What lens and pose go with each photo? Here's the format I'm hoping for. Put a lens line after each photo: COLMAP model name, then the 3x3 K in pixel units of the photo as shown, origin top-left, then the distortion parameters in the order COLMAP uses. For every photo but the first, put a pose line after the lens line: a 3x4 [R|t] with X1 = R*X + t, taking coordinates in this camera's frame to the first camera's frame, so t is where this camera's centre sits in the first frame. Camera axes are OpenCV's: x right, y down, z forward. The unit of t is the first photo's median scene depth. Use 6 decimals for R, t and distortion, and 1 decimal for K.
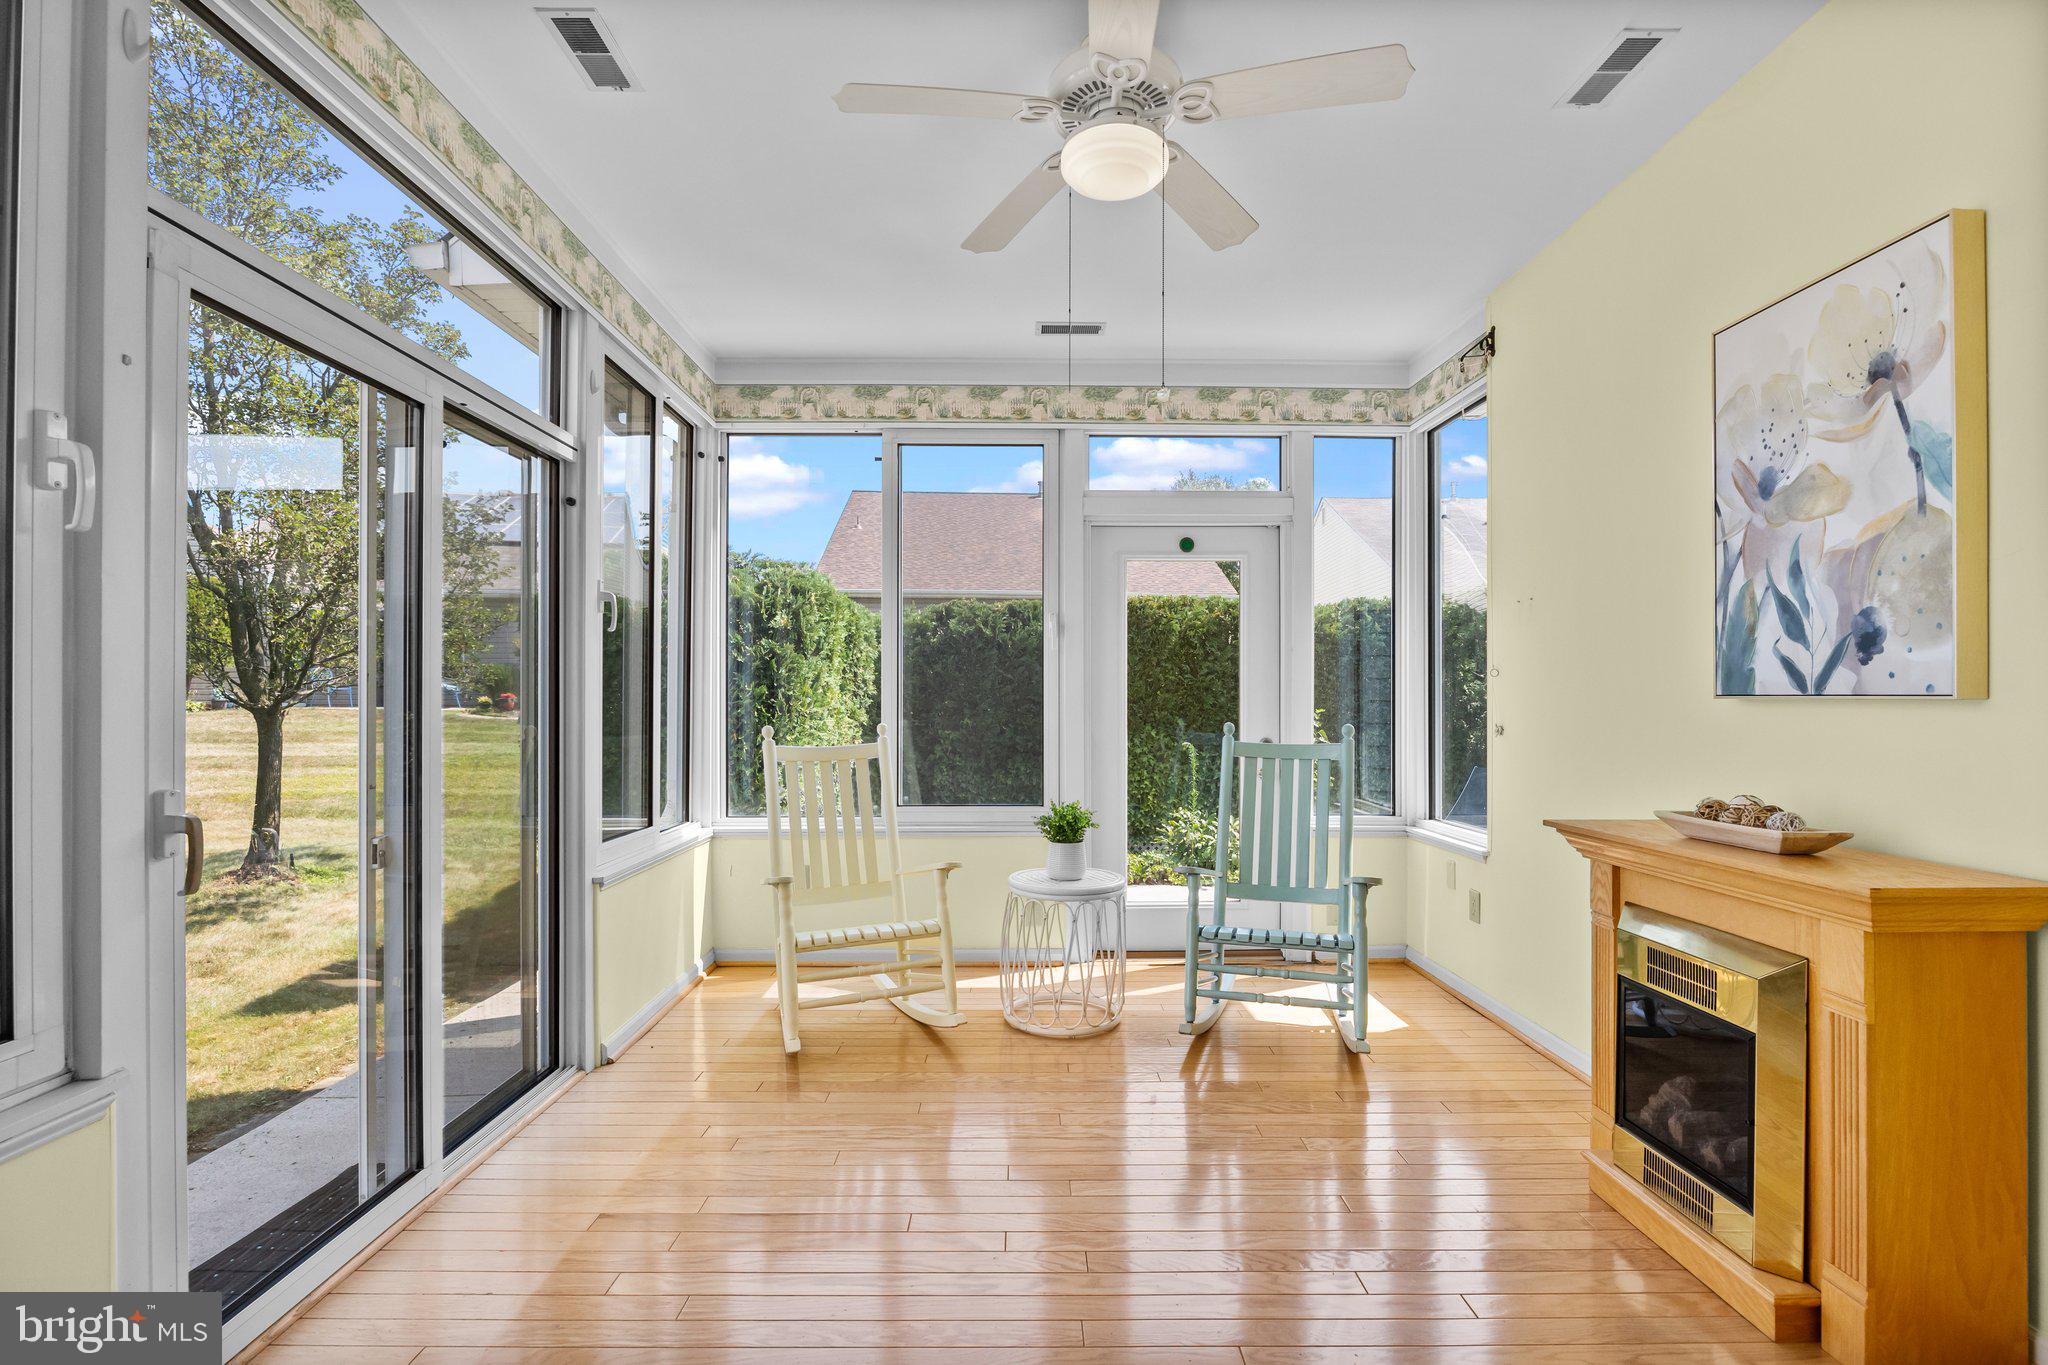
lens RADIAL K [[943.5, 0, 1027.3], [0, 943.5, 697.8], [0, 0, 1]] dist [-0.011750, 0.000525]
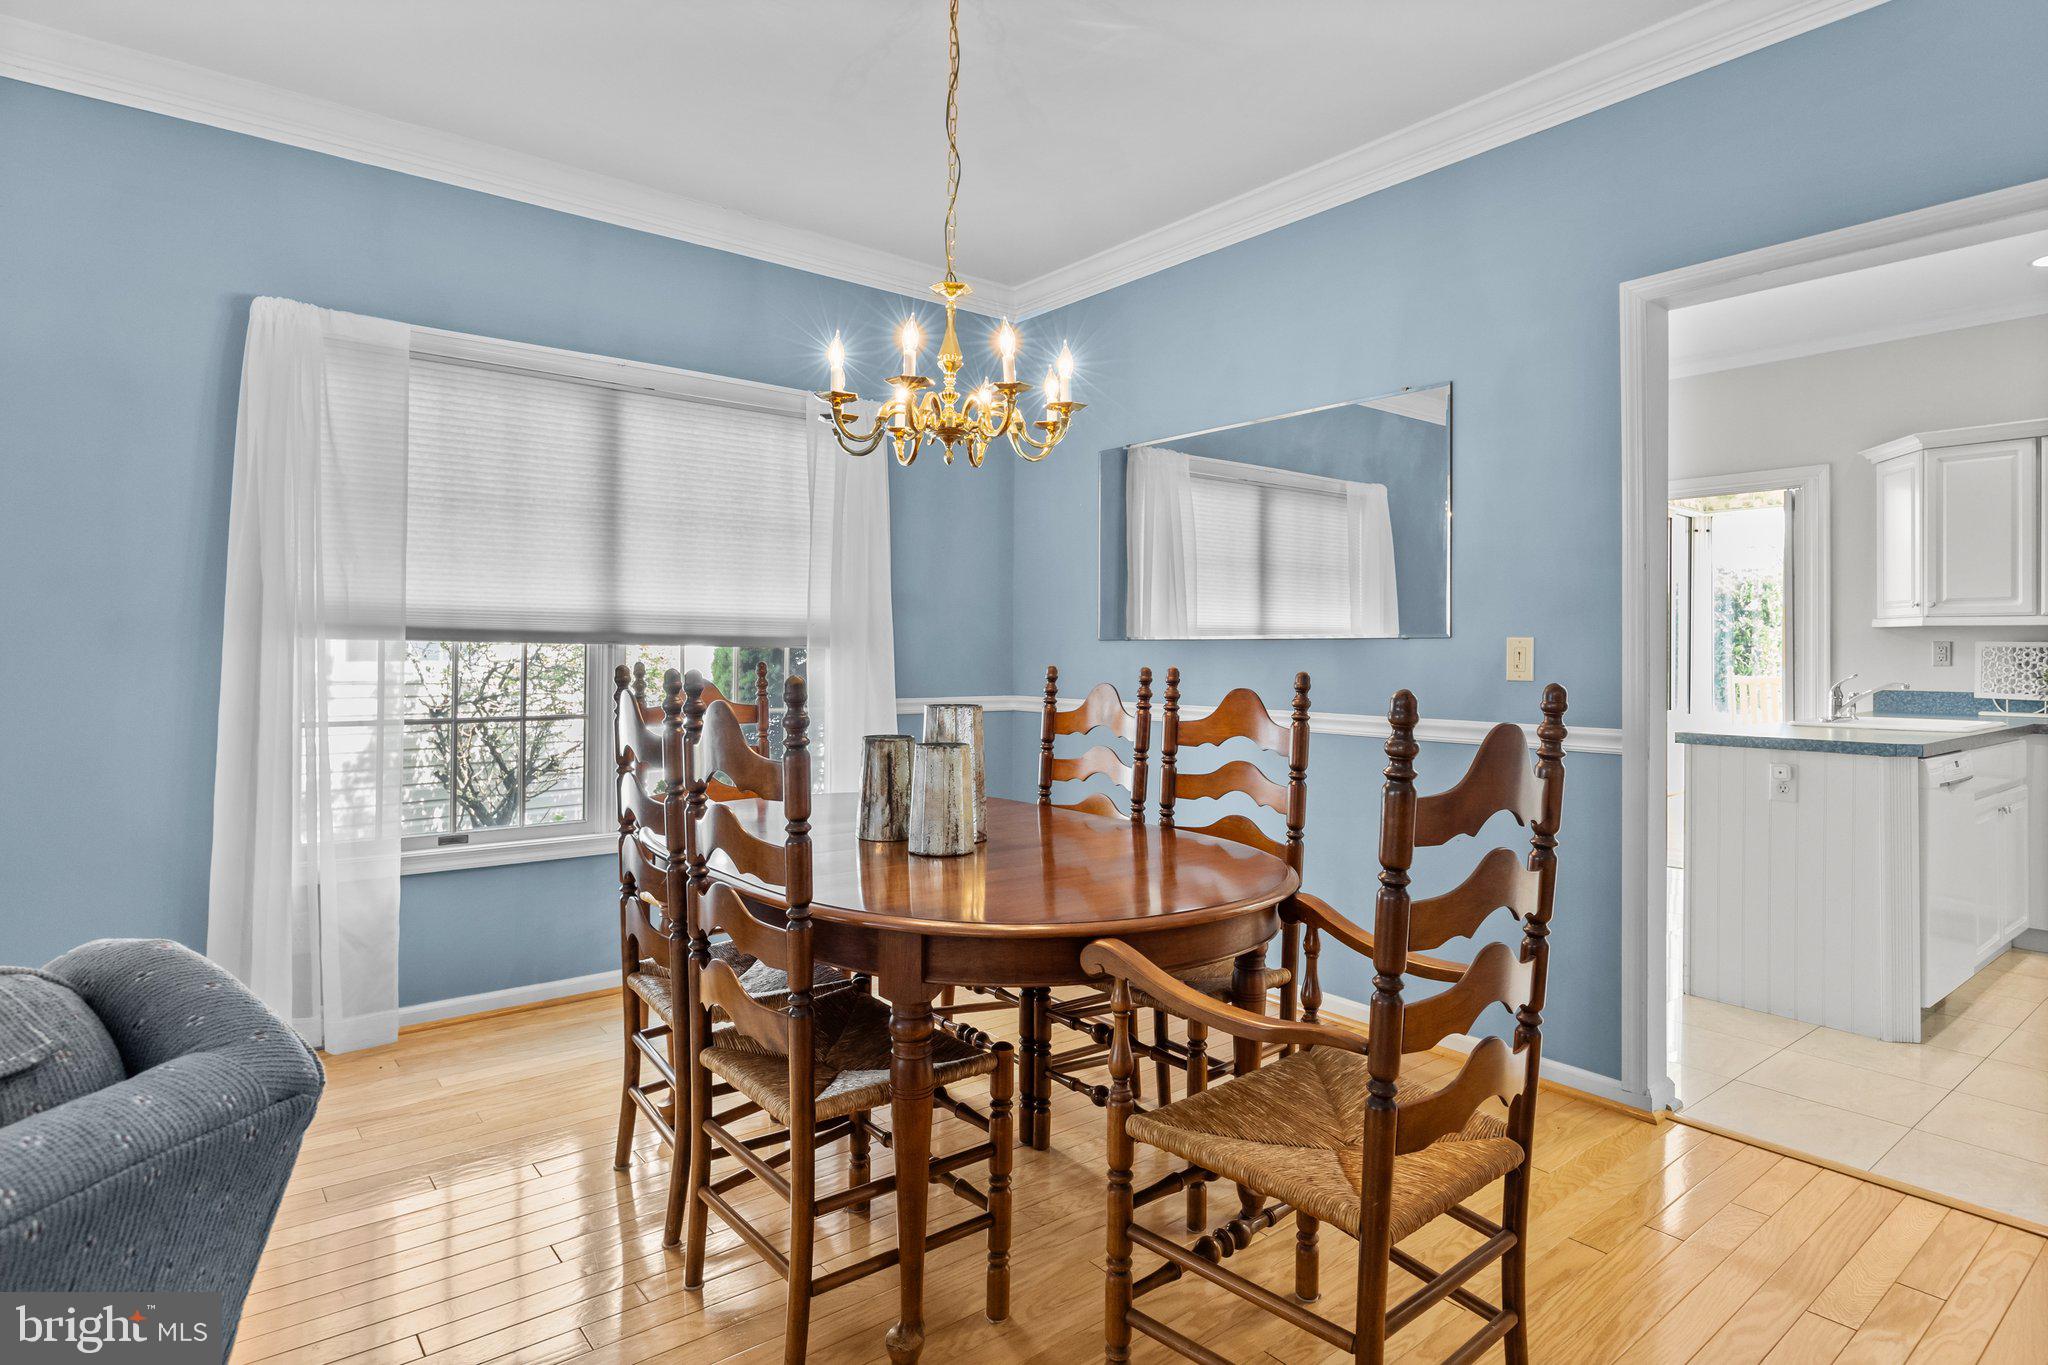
lens RADIAL K [[1083.4, 0, 1009.7], [0, 1083.4, 645.6], [0, 0, 1]] dist [-0.011219, -0.001896]
pose [[0.604982, -0.001149, -0.796238, 1.761904], [-0.002610, 0.999991, -0.003426, -0.009772], [0.796235, 0.004151, 0.604973, -4.582557]]
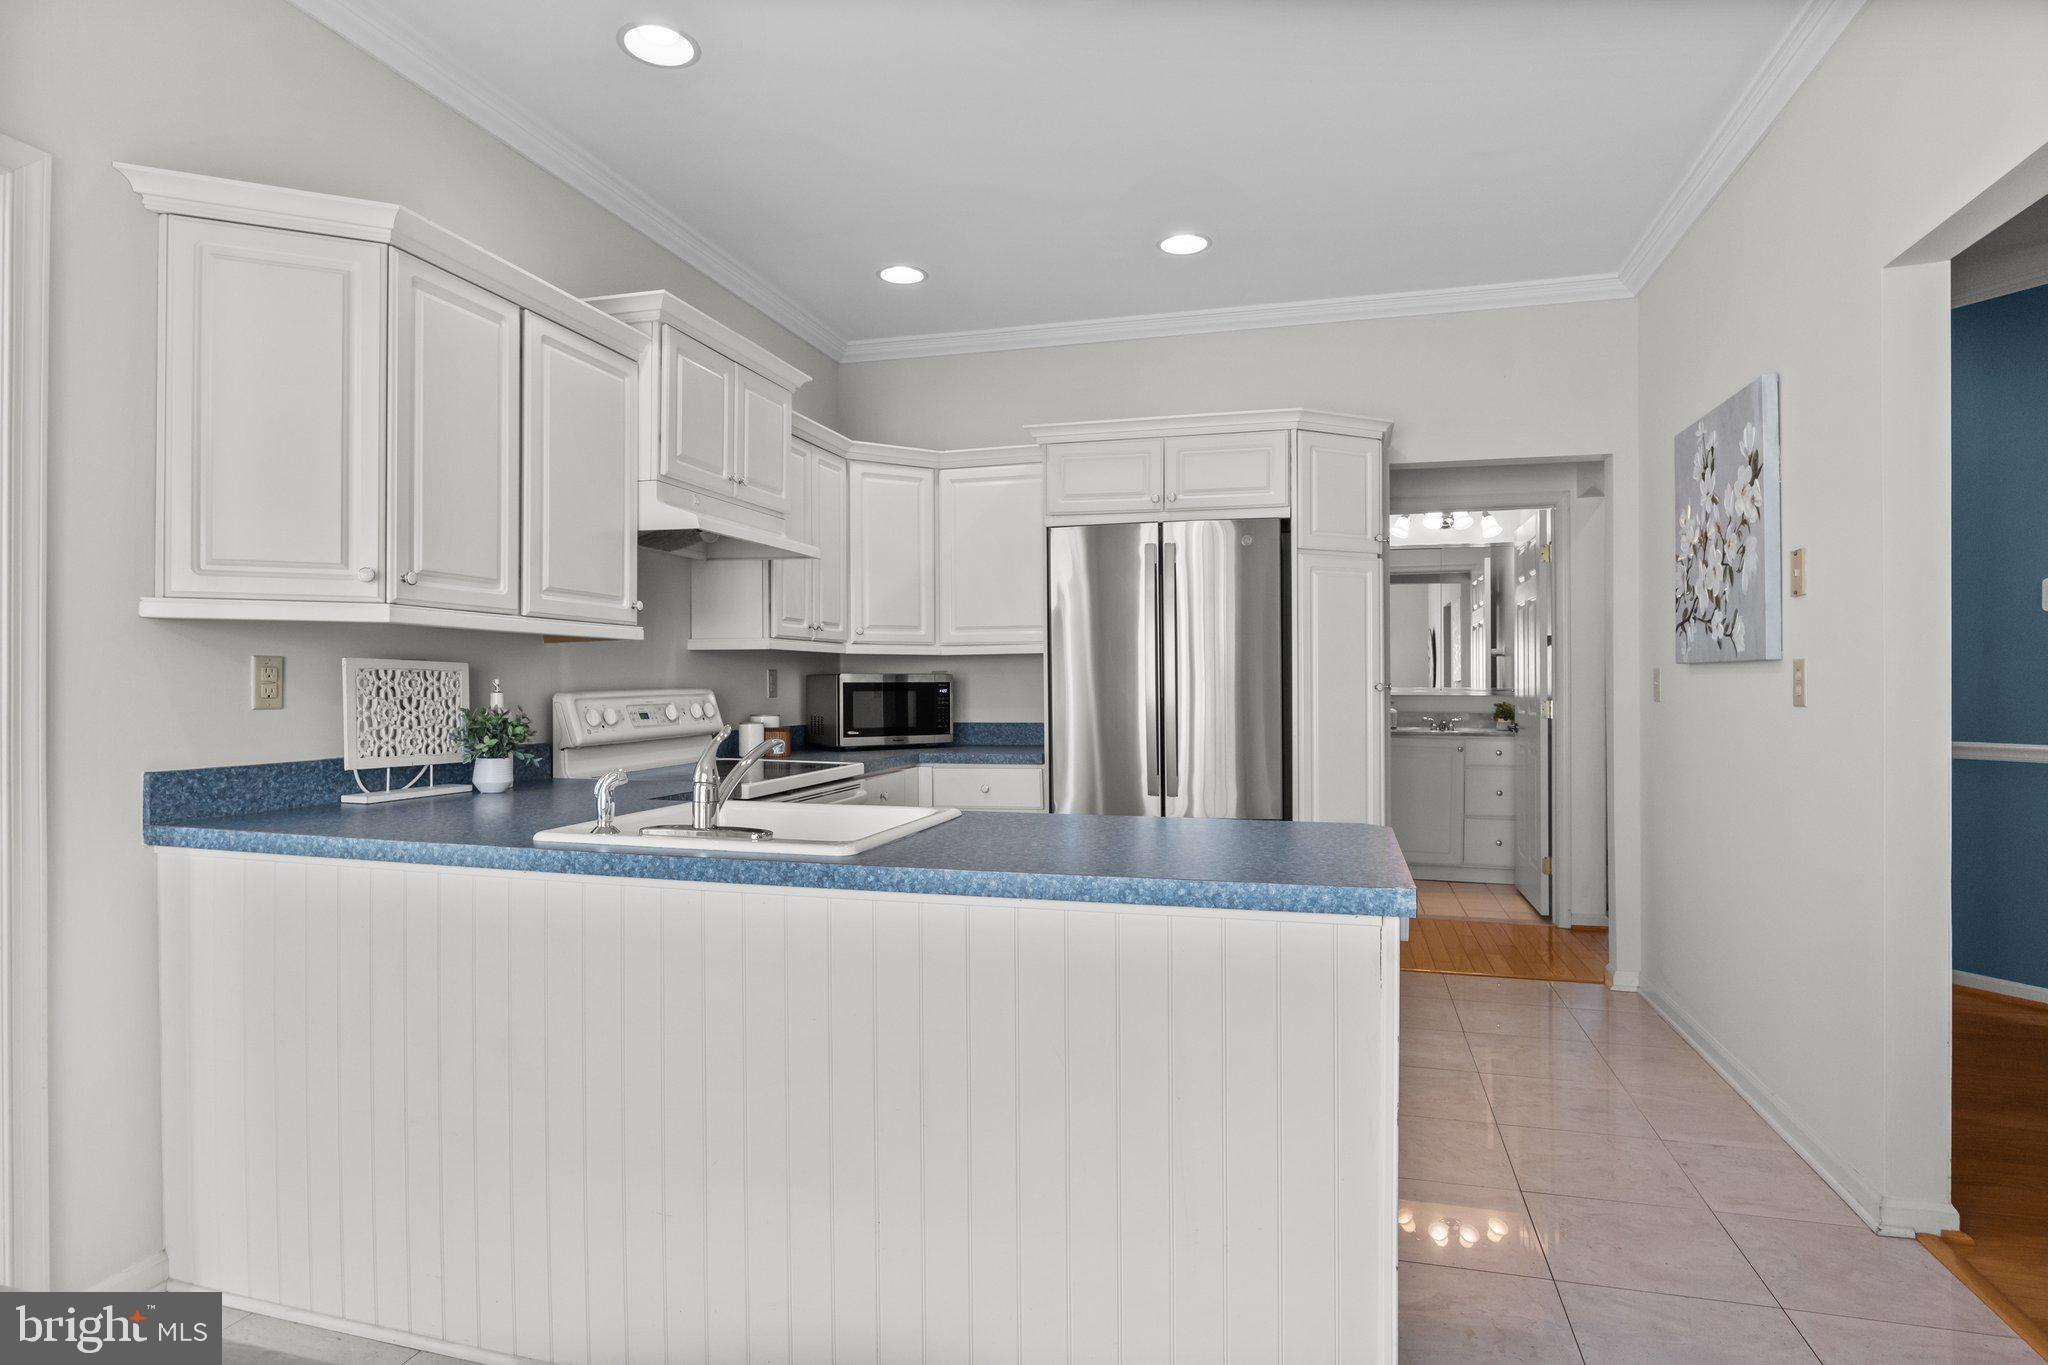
lens RADIAL K [[1083.4, 0, 1027.0], [0, 1083.4, 683.8], [0, 0, 1]] dist [-0.011219, -0.001896]
pose [[0.278965, 0.000762, 0.960301, -0.418691], [0.000126, 1.000000, -0.000830, 0.000180], [-0.960301, 0.000353, 0.278965, -1.618769]]
